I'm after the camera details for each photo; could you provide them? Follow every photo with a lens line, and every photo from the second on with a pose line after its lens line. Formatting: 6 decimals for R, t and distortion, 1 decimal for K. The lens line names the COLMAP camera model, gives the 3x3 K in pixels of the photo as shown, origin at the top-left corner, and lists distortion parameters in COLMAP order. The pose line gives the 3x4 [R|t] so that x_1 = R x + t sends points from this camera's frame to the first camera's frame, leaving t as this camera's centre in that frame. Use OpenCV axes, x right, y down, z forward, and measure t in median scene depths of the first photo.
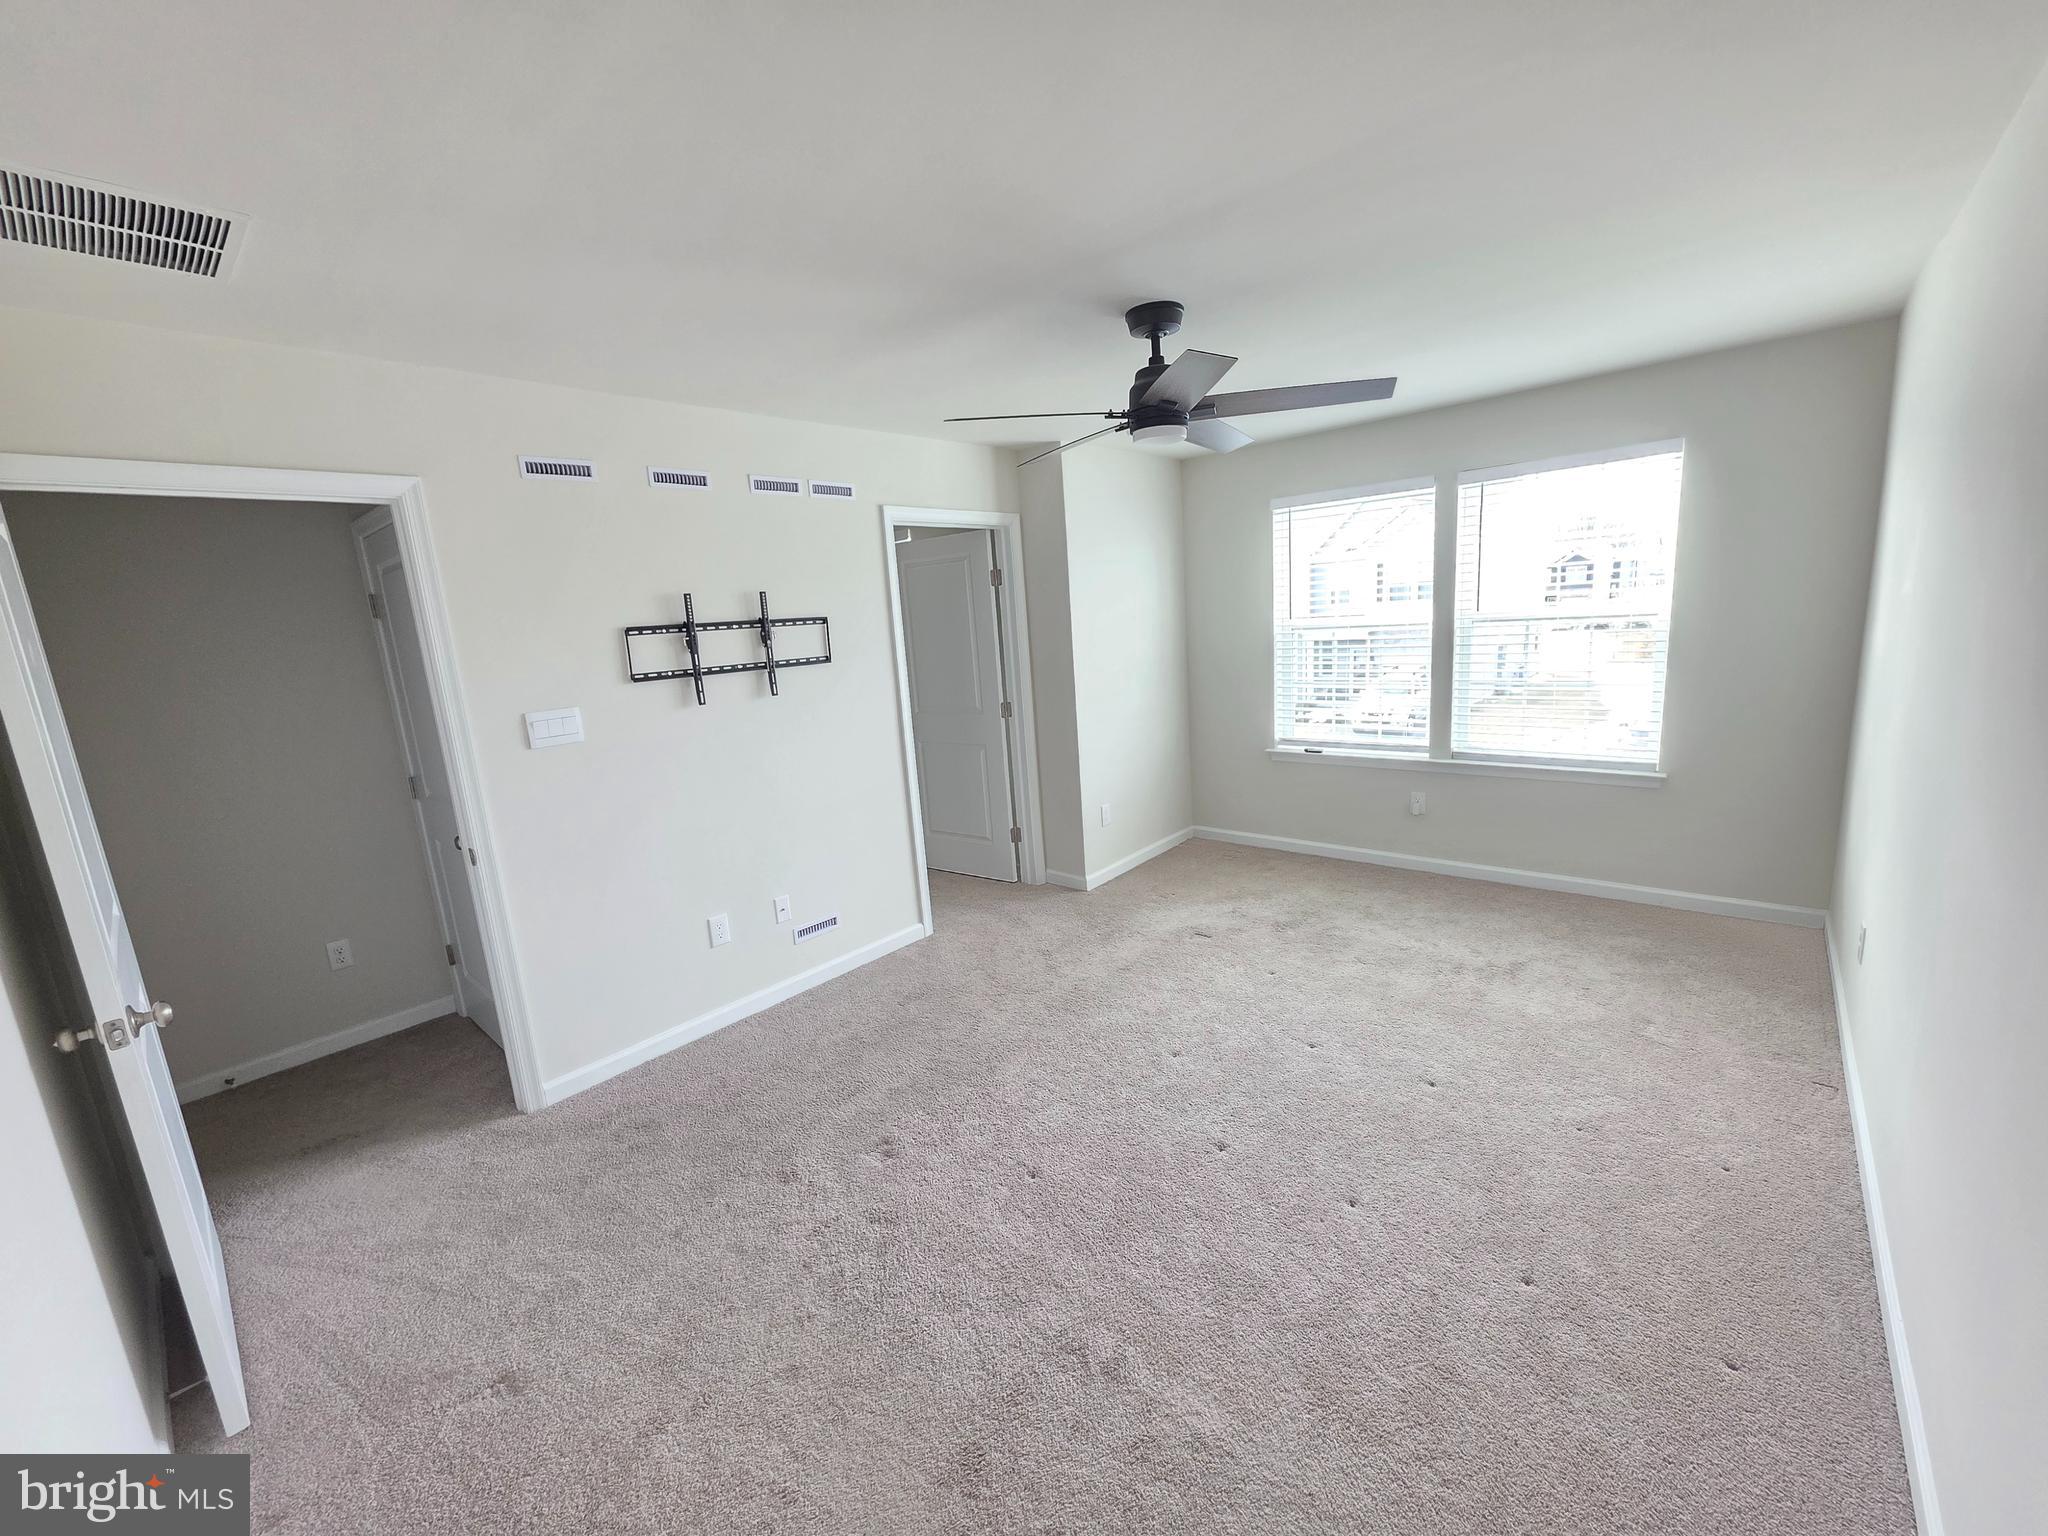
lens RADIAL K [[818.1, 0, 1028.7], [0, 818.1, 773.2], [0, 0, 1]] dist [-0.001097, 0.000418]
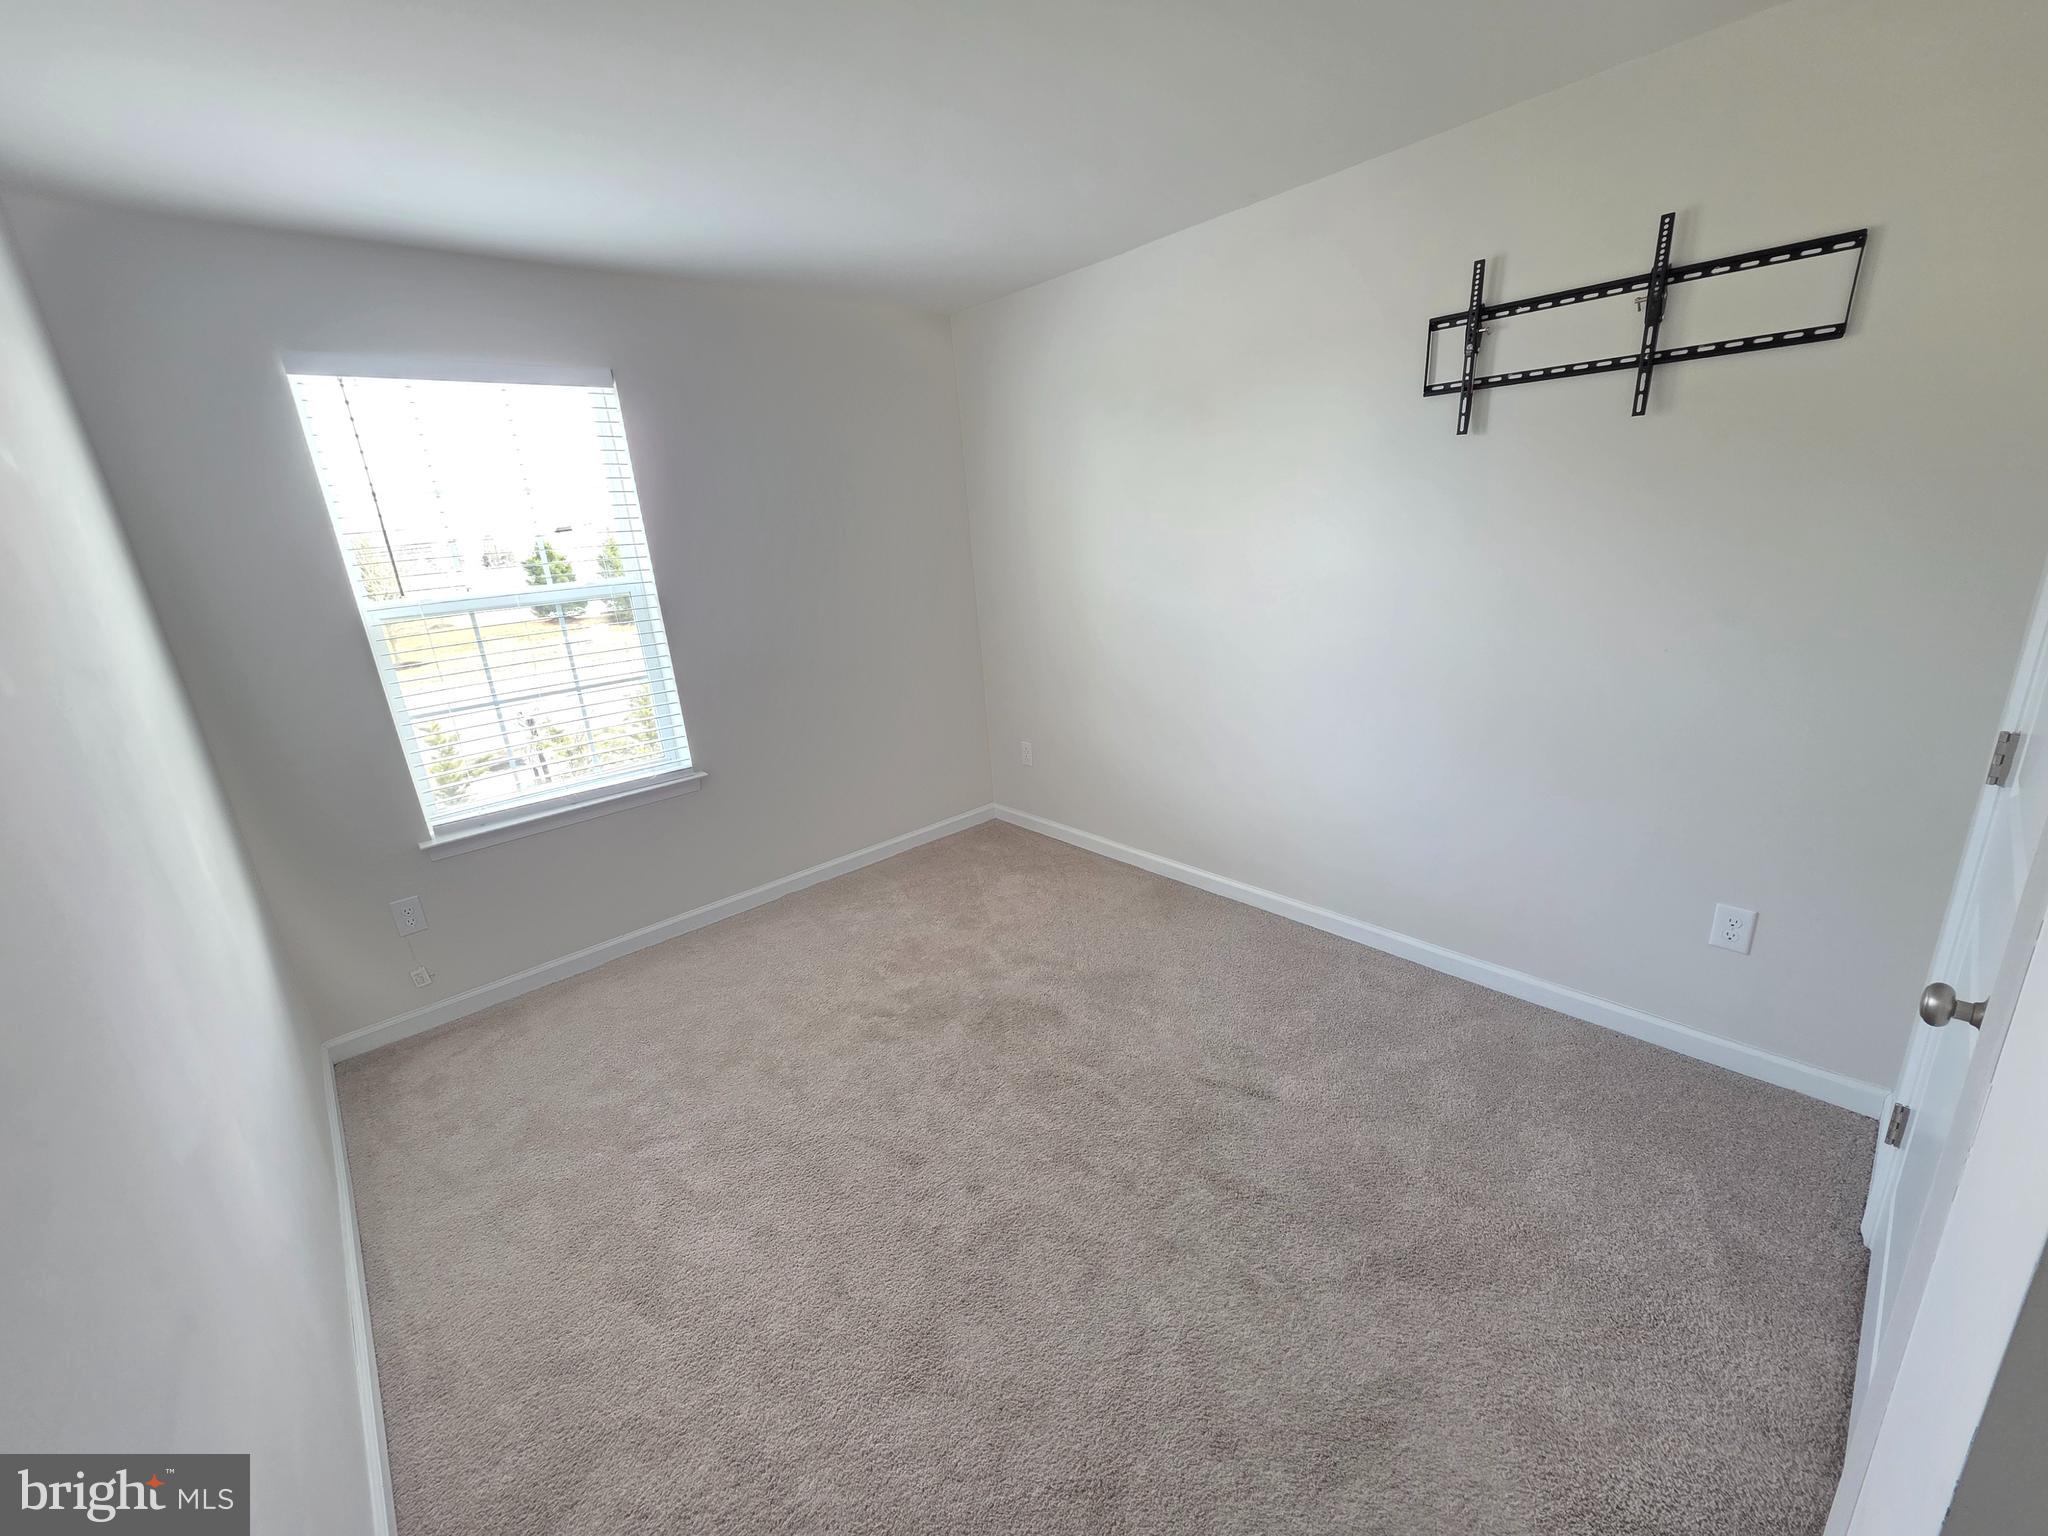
lens RADIAL K [[818.1, 0, 1028.7], [0, 818.1, 773.2], [0, 0, 1]] dist [-0.001097, 0.000418]
pose [[-0.087109, 0.462488, -0.882336, 0.467277], [-0.022870, 0.884541, 0.465901, -0.167013], [0.995936, 0.060763, -0.066474, 0.777821]]
